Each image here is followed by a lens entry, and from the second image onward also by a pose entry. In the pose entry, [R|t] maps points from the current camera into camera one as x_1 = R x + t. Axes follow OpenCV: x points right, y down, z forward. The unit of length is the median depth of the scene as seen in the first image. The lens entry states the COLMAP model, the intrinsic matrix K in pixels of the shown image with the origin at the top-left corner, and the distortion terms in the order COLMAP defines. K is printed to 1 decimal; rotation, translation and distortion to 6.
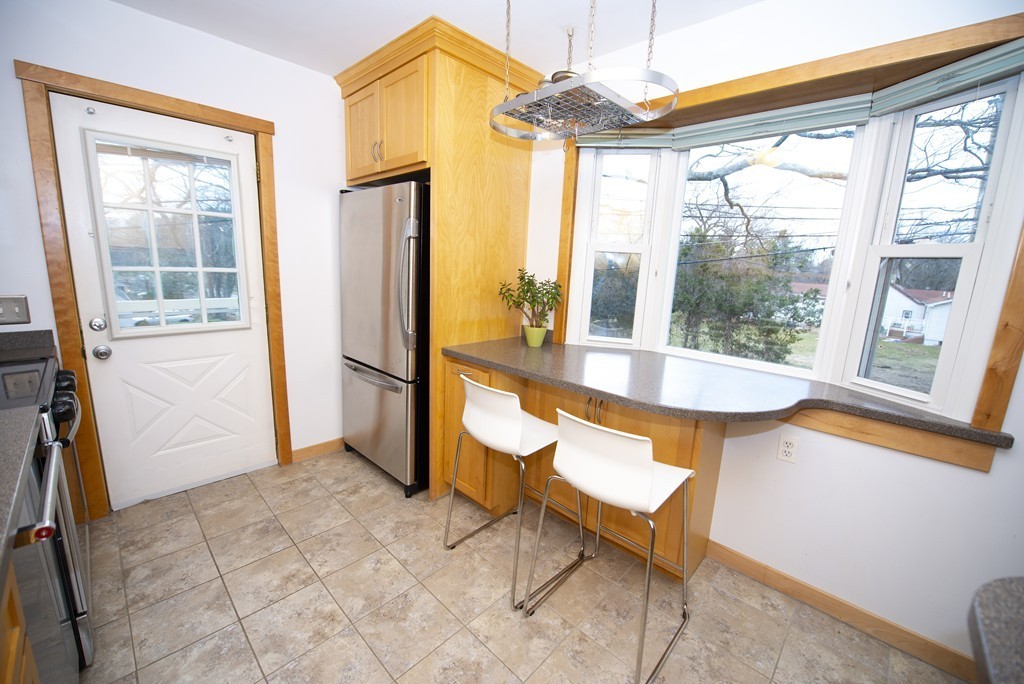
lens RADIAL K [[424.7, 0, 512.0], [0, 424.7, 342.0], [0, 0, 1]] dist [-0.002718, -0.000578]
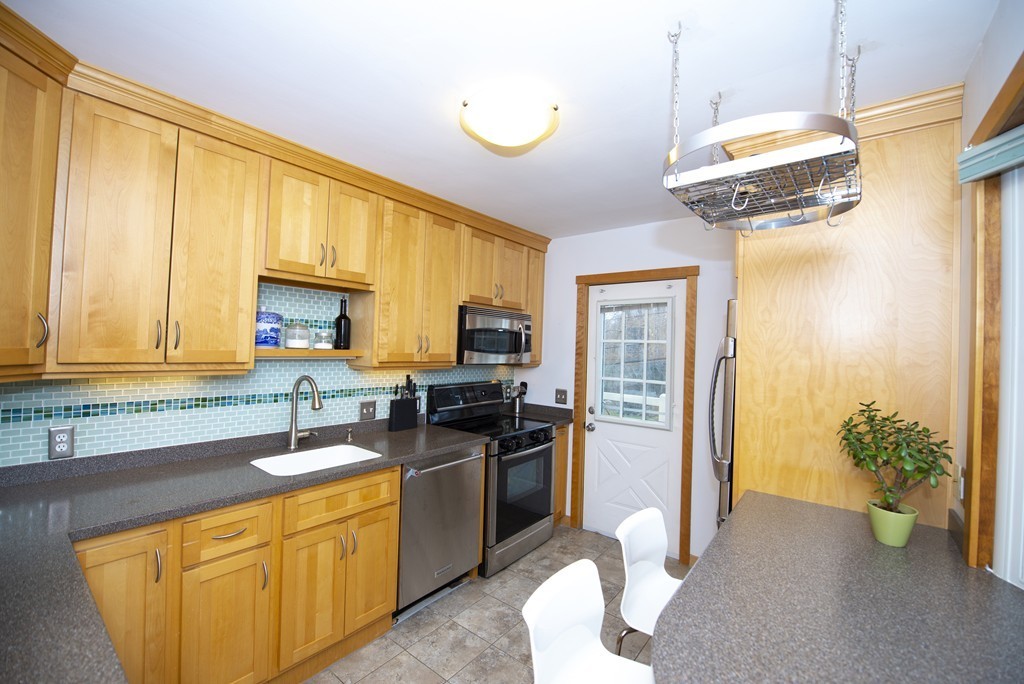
lens RADIAL K [[424.7, 0, 512.0], [0, 424.7, 342.0], [0, 0, 1]] dist [-0.002718, -0.000578]
pose [[0.111098, -0.045746, -0.992756, 0.616642], [-0.210413, 0.975211, -0.068484, -0.112448], [0.971279, 0.216498, 0.098718, 0.426795]]
